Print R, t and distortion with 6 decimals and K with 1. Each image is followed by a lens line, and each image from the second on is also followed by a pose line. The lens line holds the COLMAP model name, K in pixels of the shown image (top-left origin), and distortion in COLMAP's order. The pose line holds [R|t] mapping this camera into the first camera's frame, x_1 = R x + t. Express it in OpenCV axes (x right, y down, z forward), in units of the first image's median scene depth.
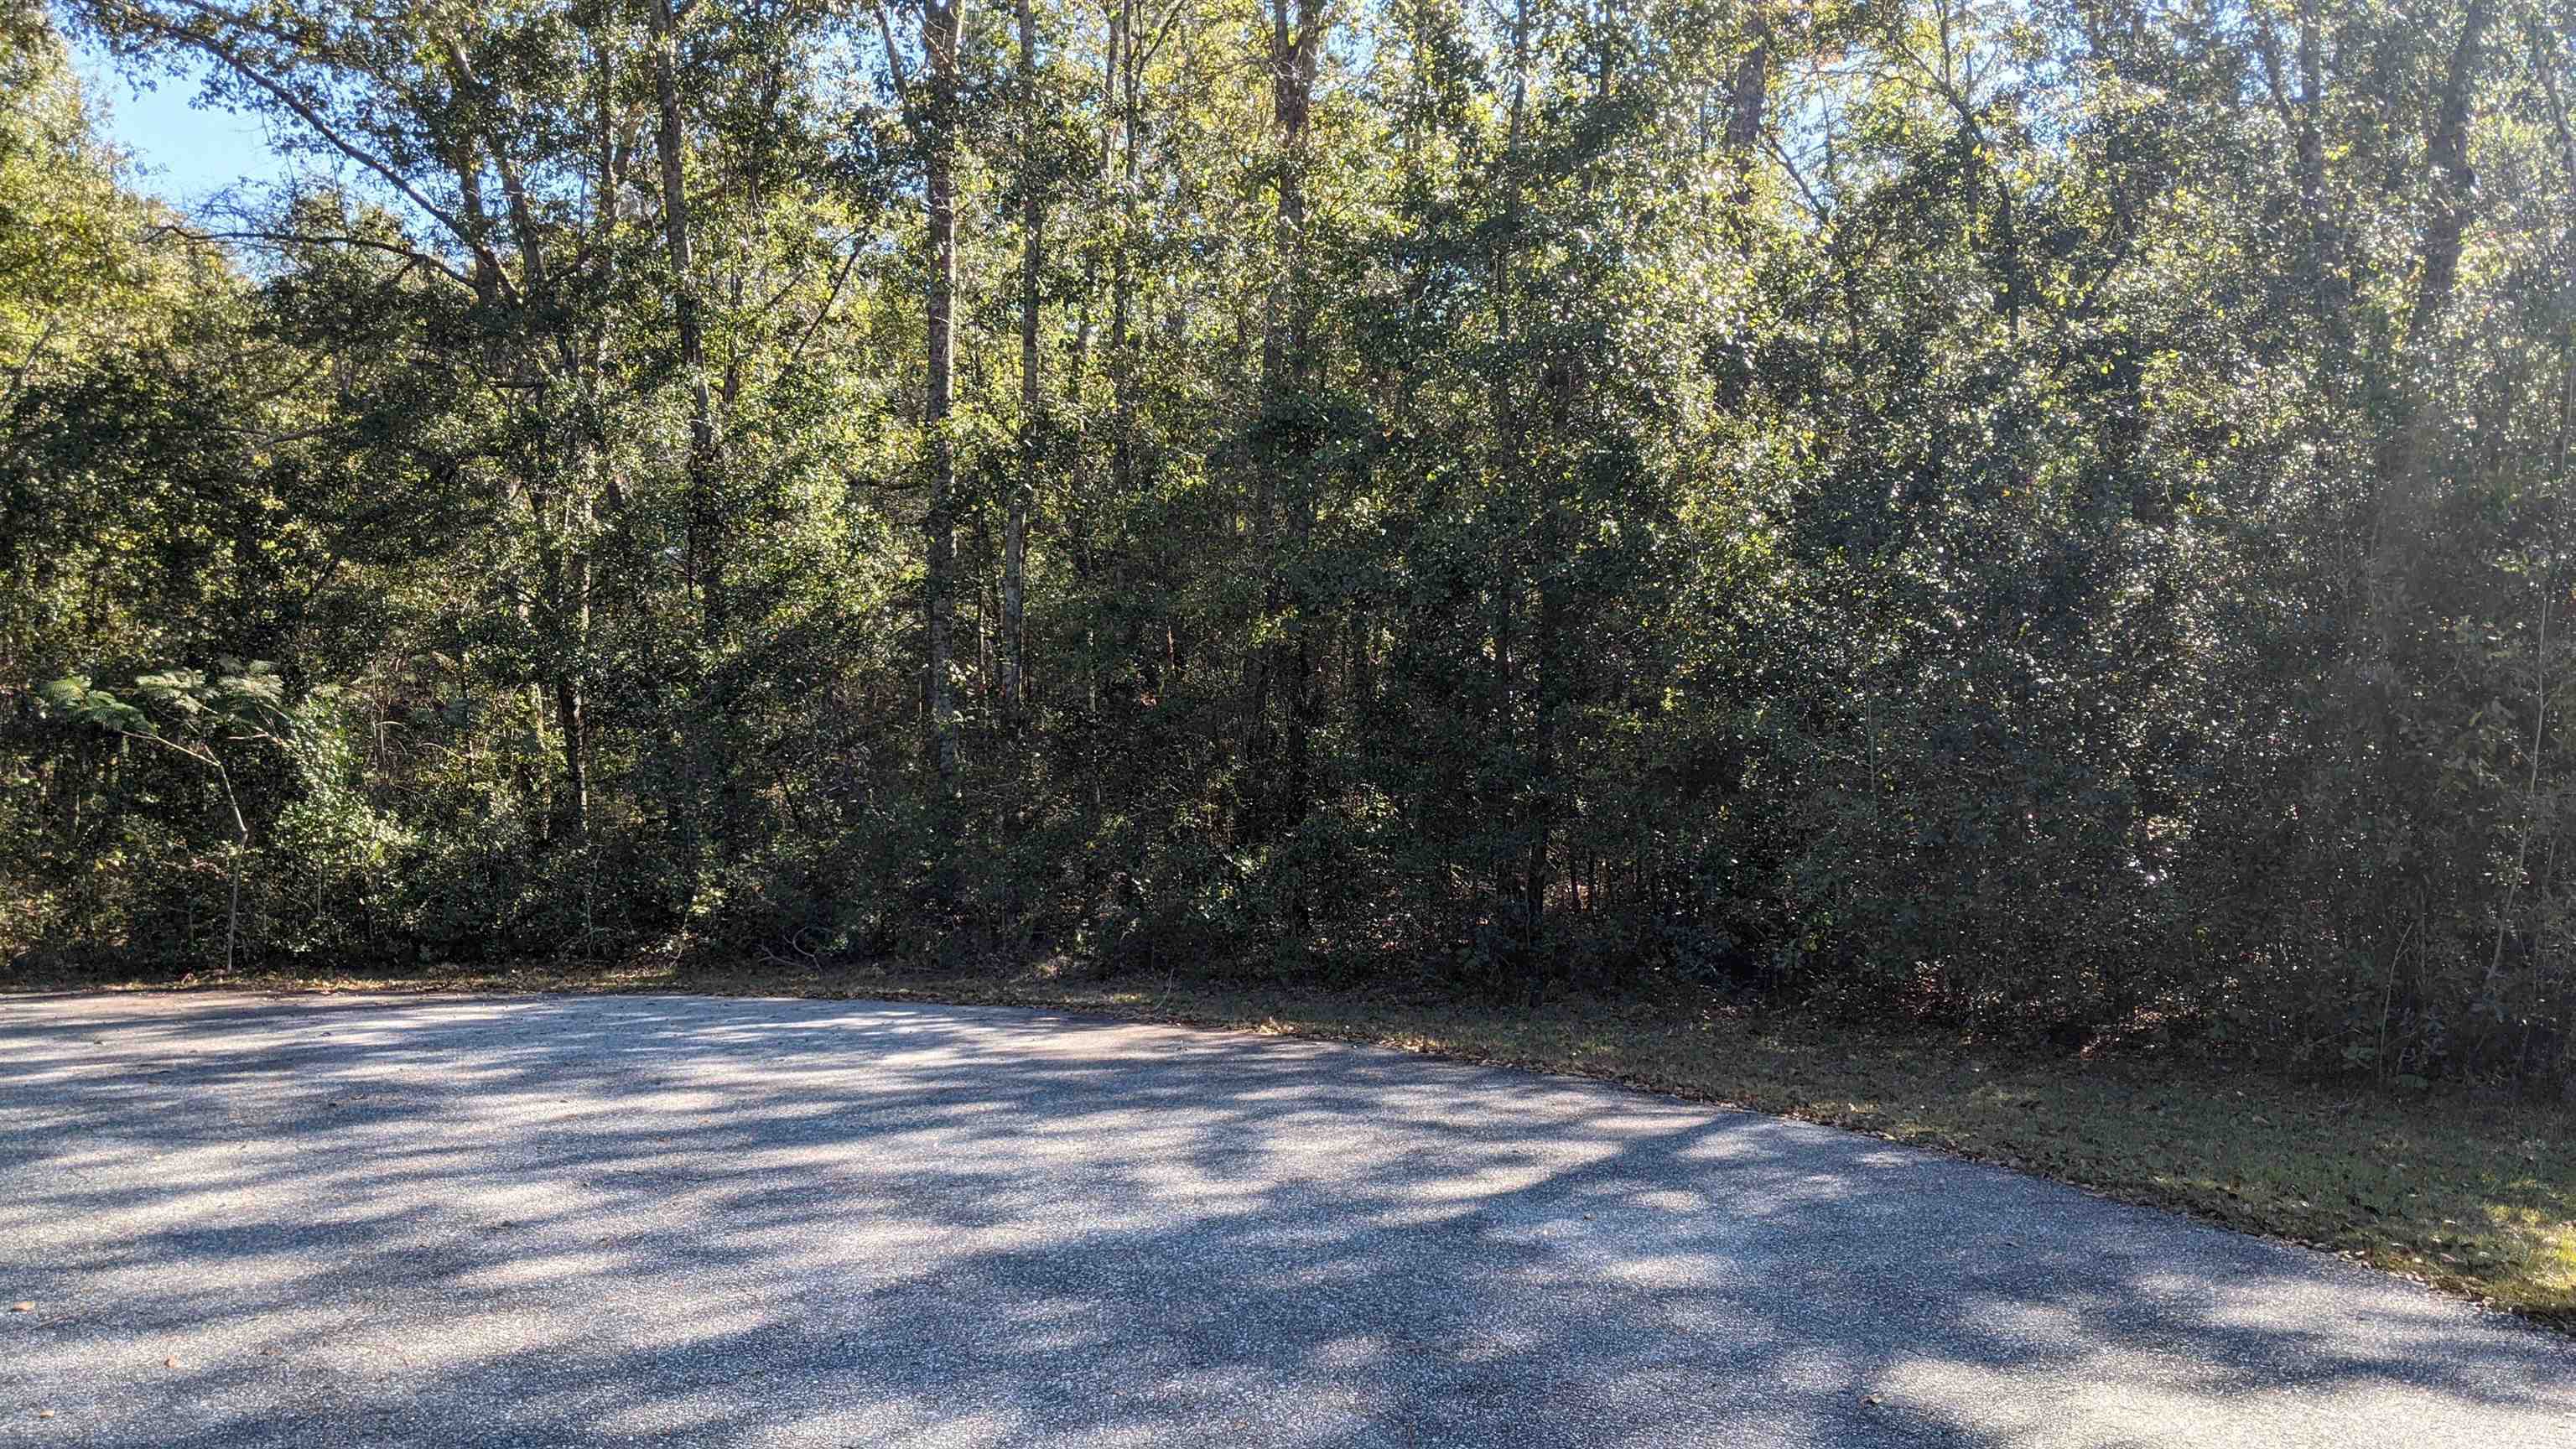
lens RADIAL K [[1958.4, 0, 1280.7], [0, 1958.4, 830.9], [0, 0, 1]] dist [0.085186, -0.193155]
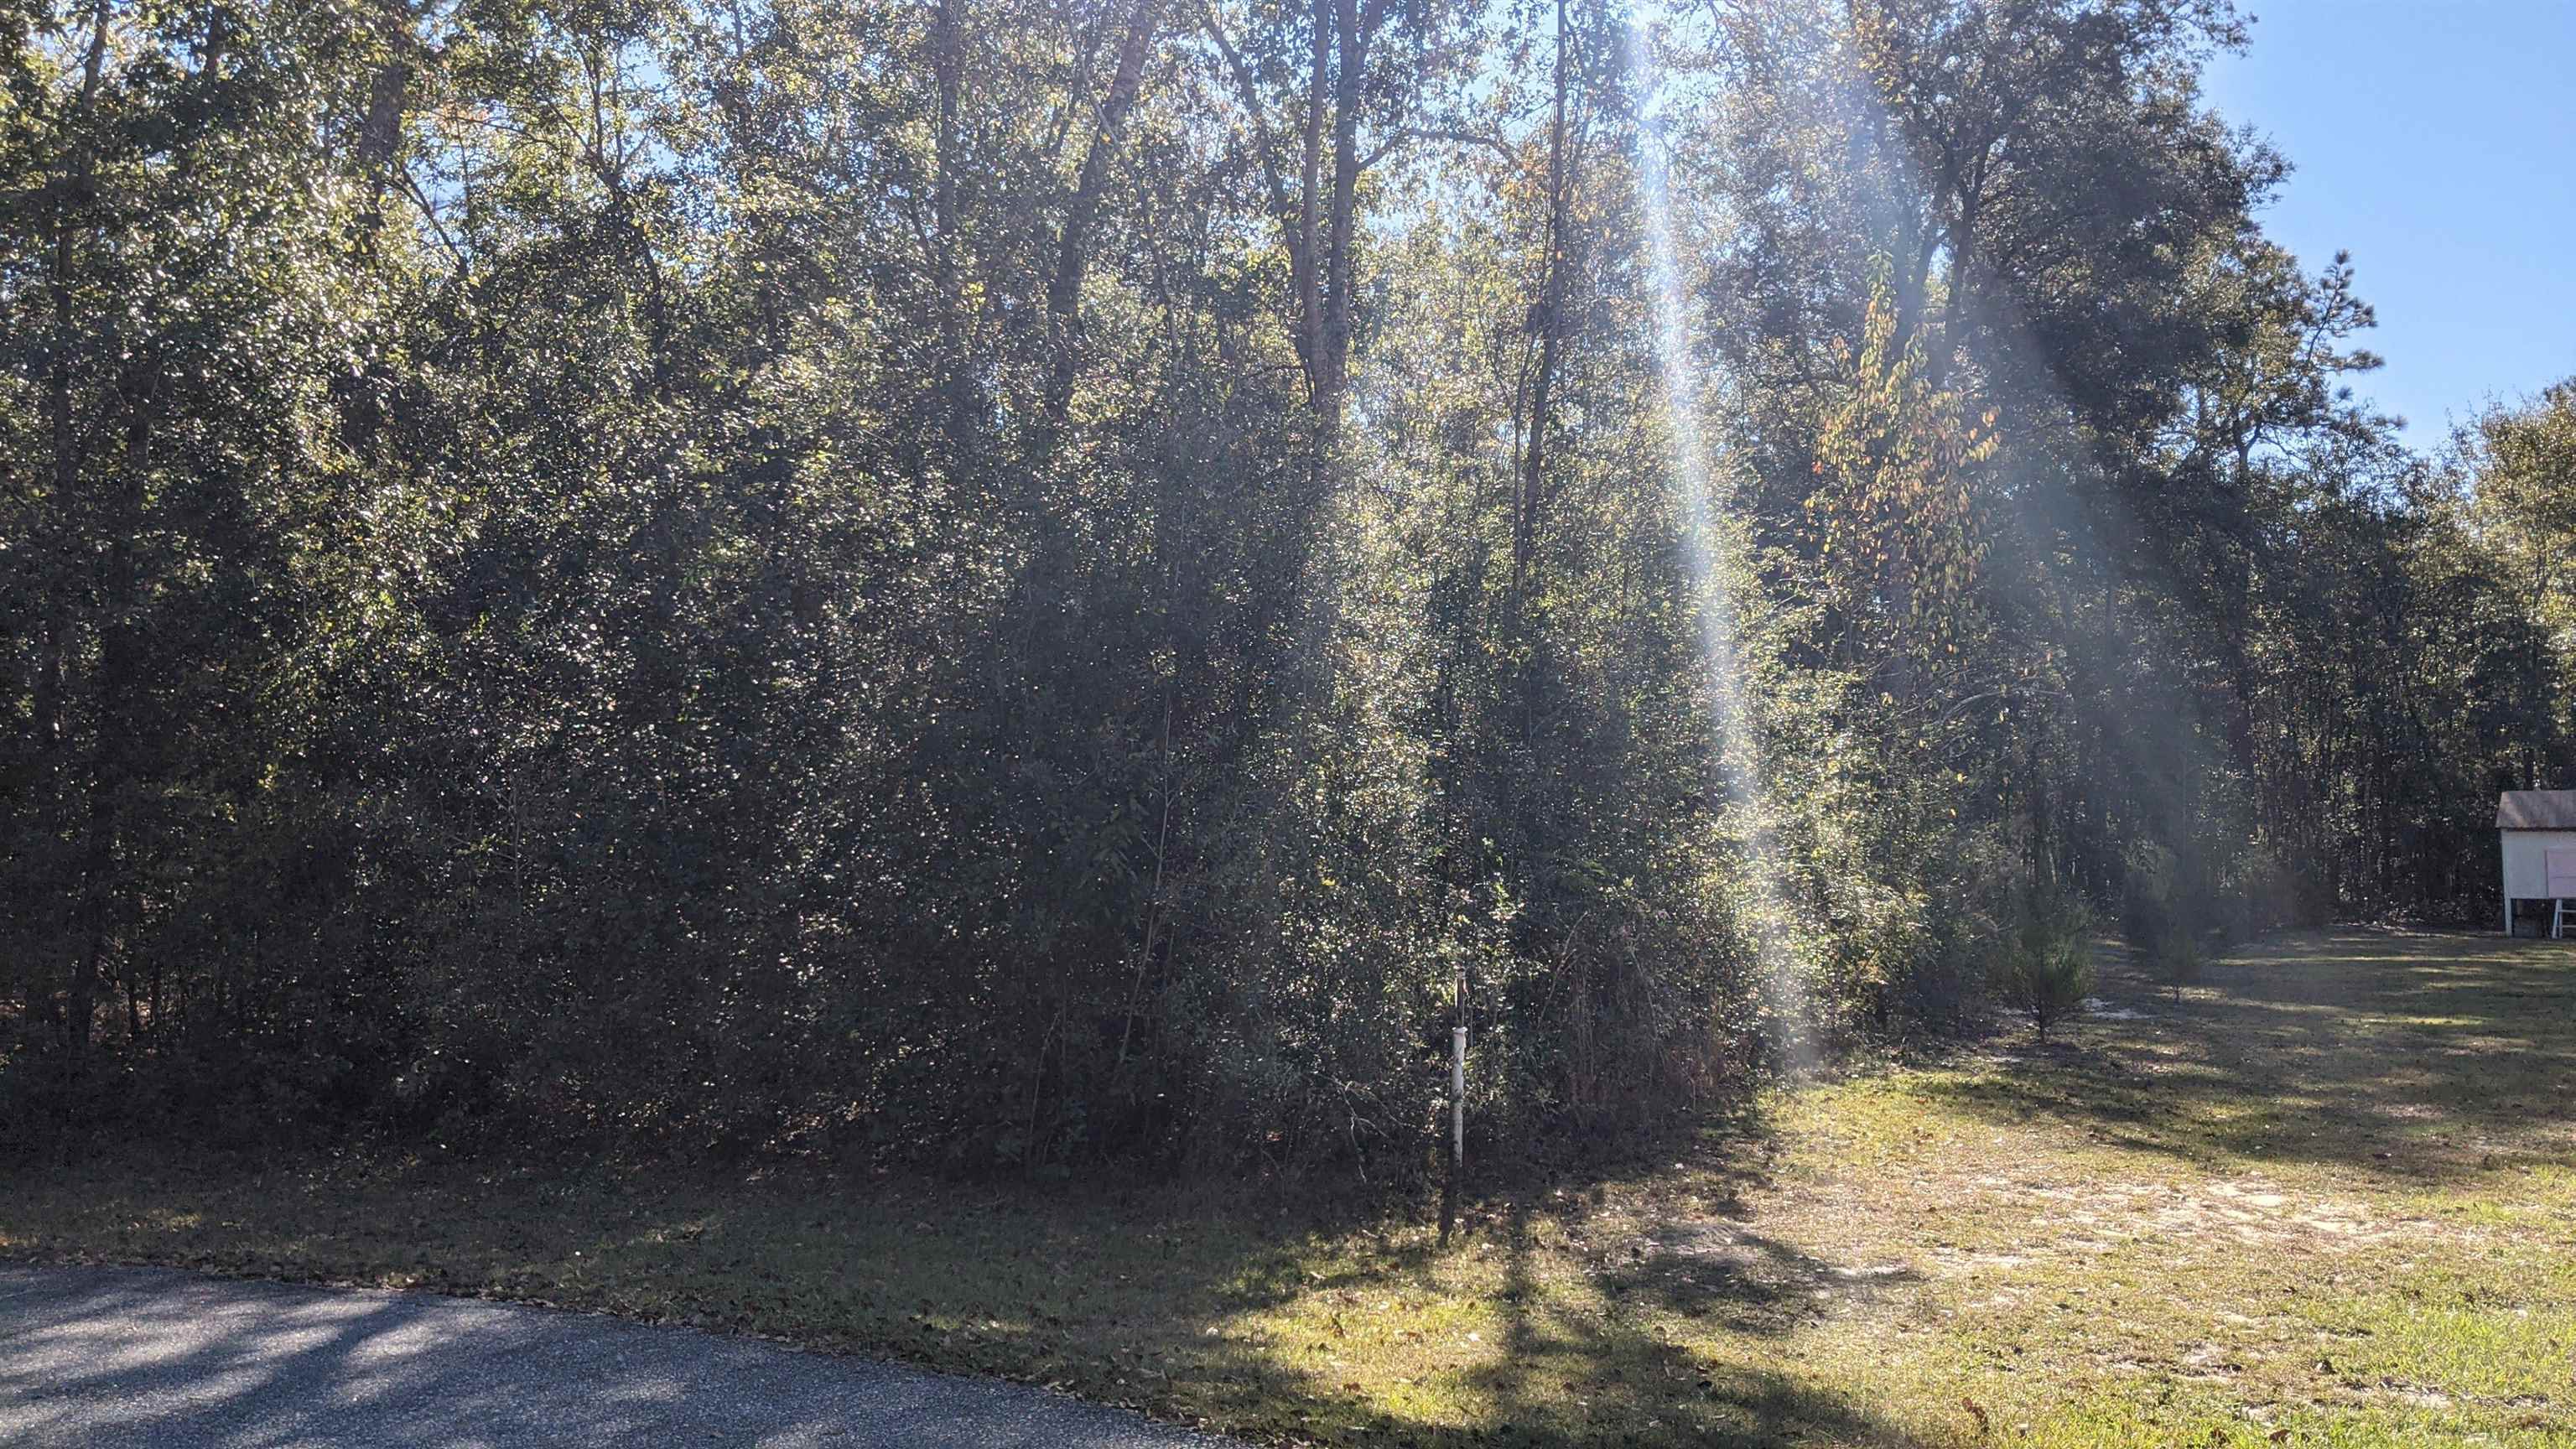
lens RADIAL K [[2059.7, 0, 1293.1], [0, 2059.7, 704.4], [0, 0, 1]] dist [0.040567, -0.078876]
pose [[0.792343, 0.048122, 0.608175, 0.004047], [0.017641, 0.994660, -0.101687, -0.001262], [-0.609820, 0.091300, 0.787263, 0.032096]]
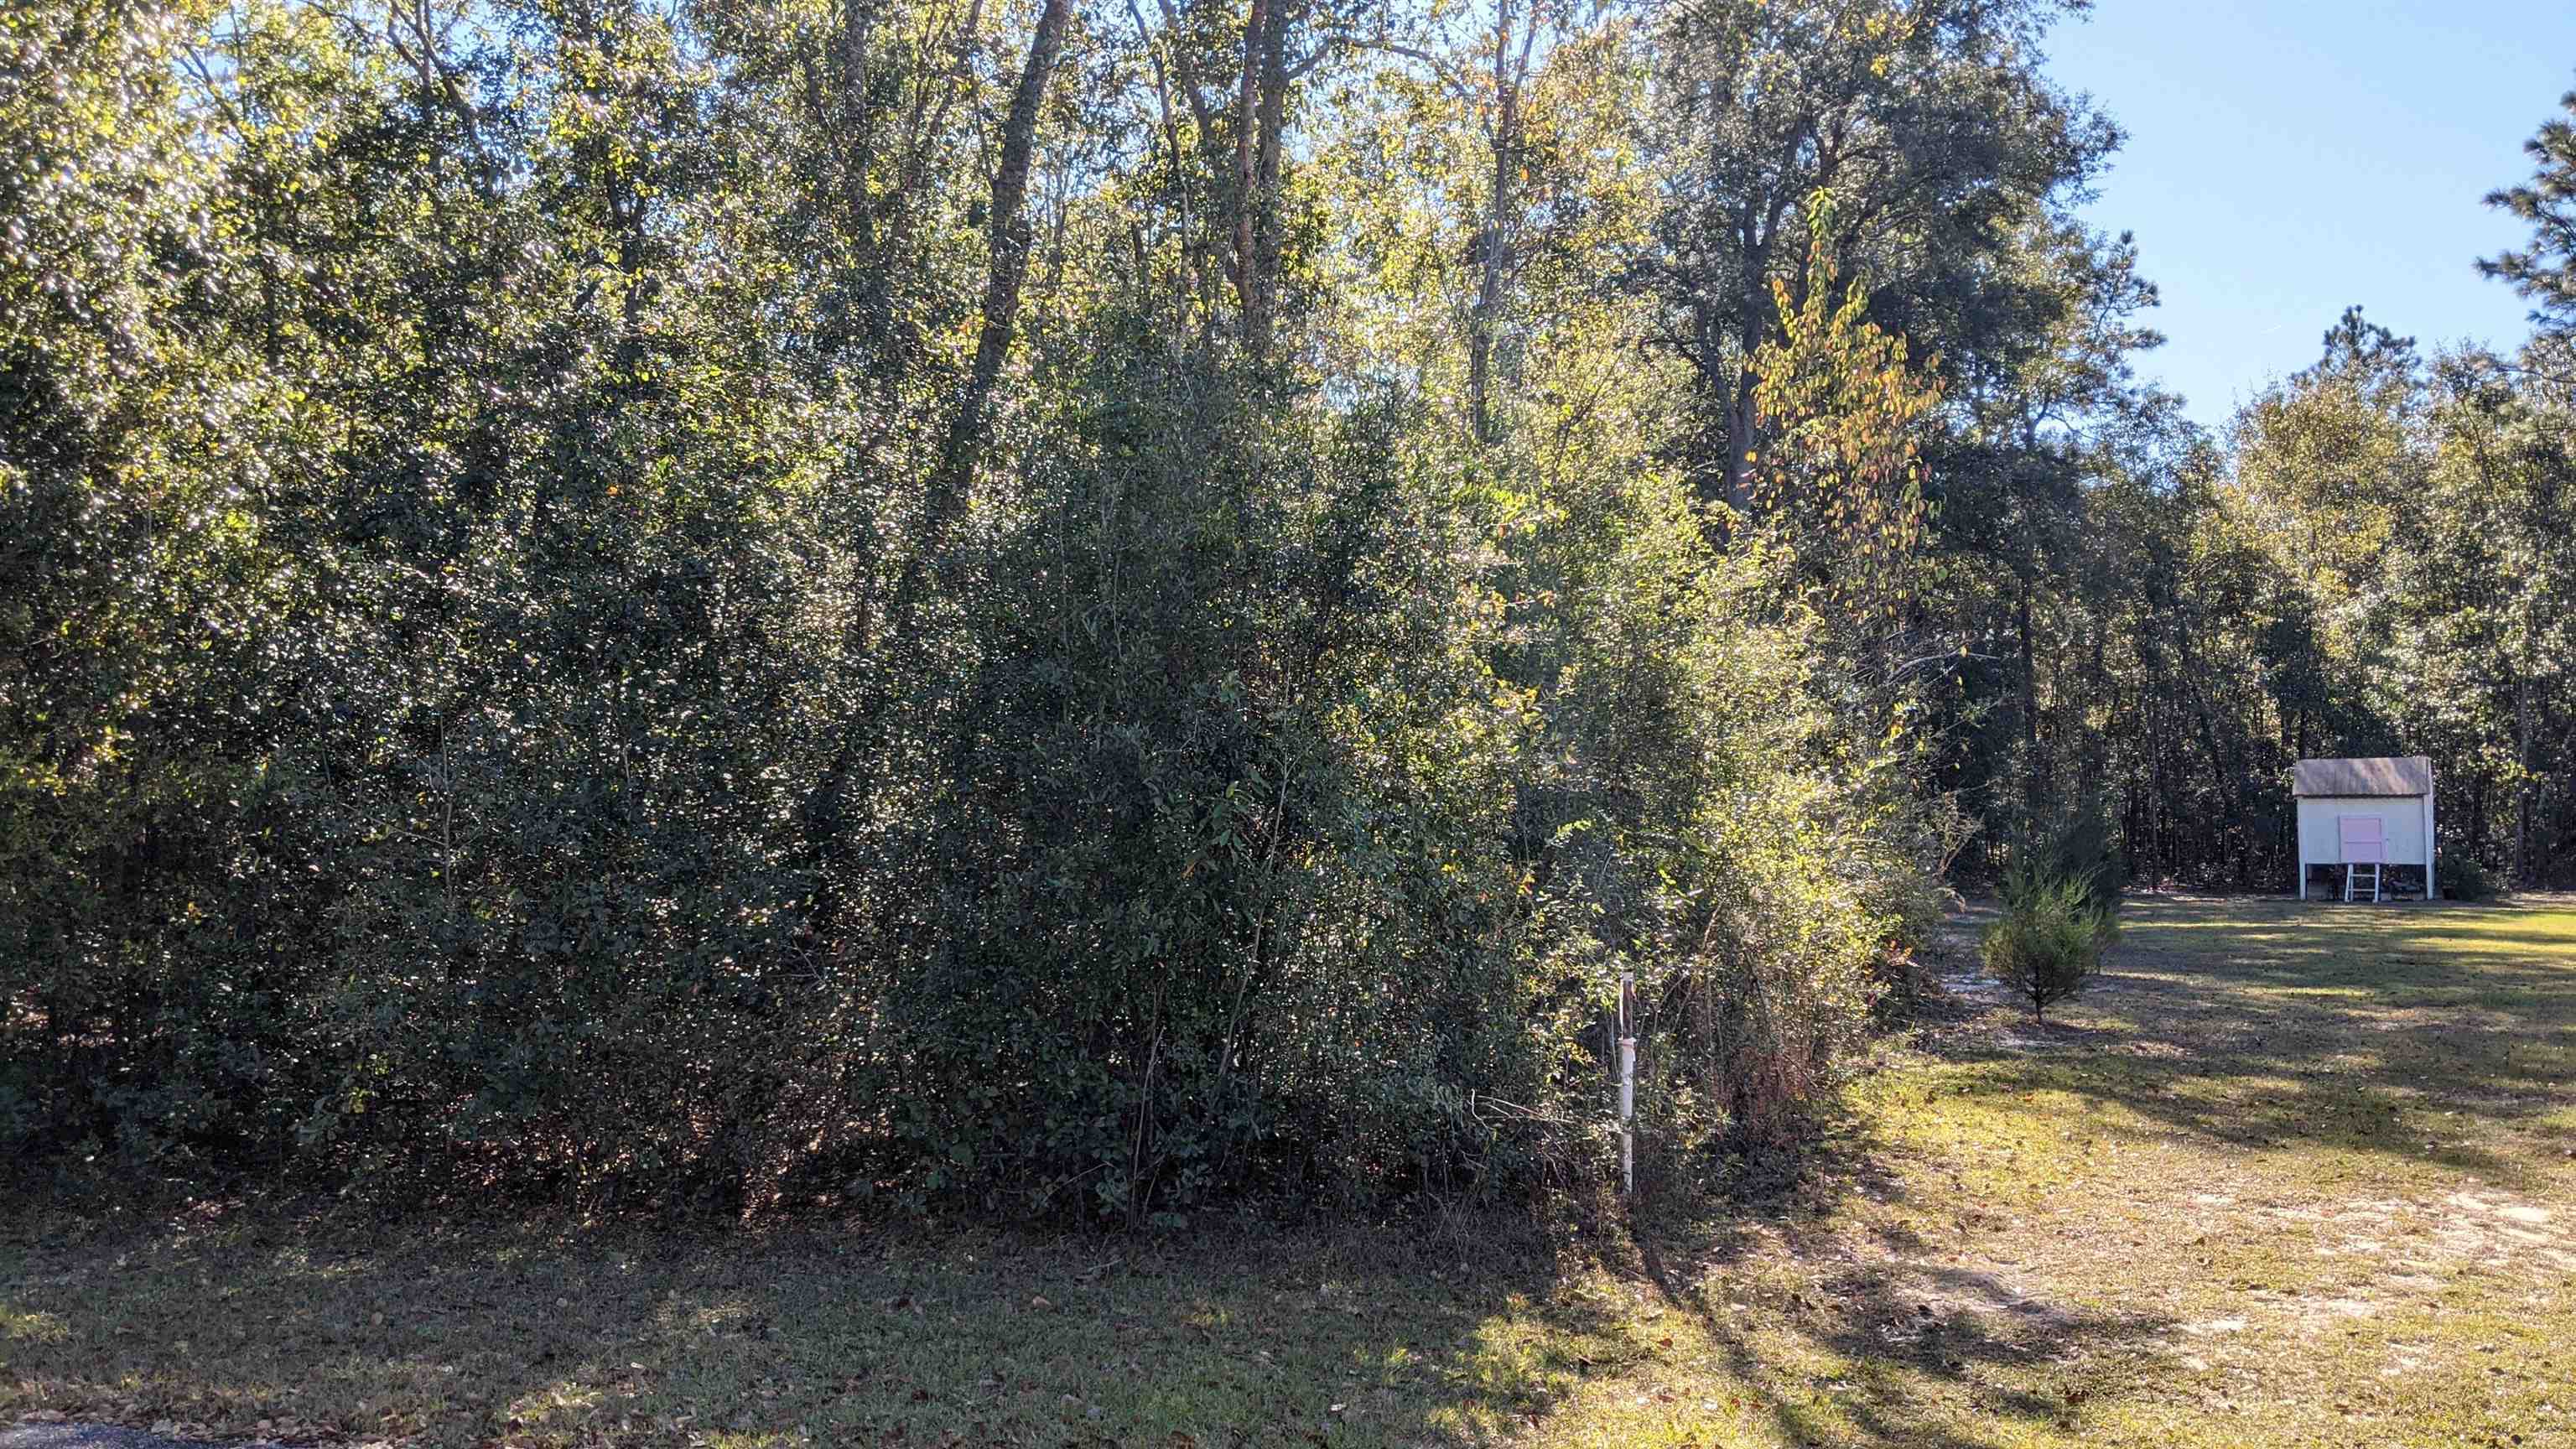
lens RADIAL K [[2059.5, 0, 1284.2], [0, 2059.5, 737.6], [0, 0, 1]] dist [0.037361, -0.070105]
pose [[0.714914, 0.029588, 0.698586, -0.005942], [0.025303, 0.997355, -0.068136, -0.009092], [-0.698754, 0.066388, 0.712275, 0.177232]]
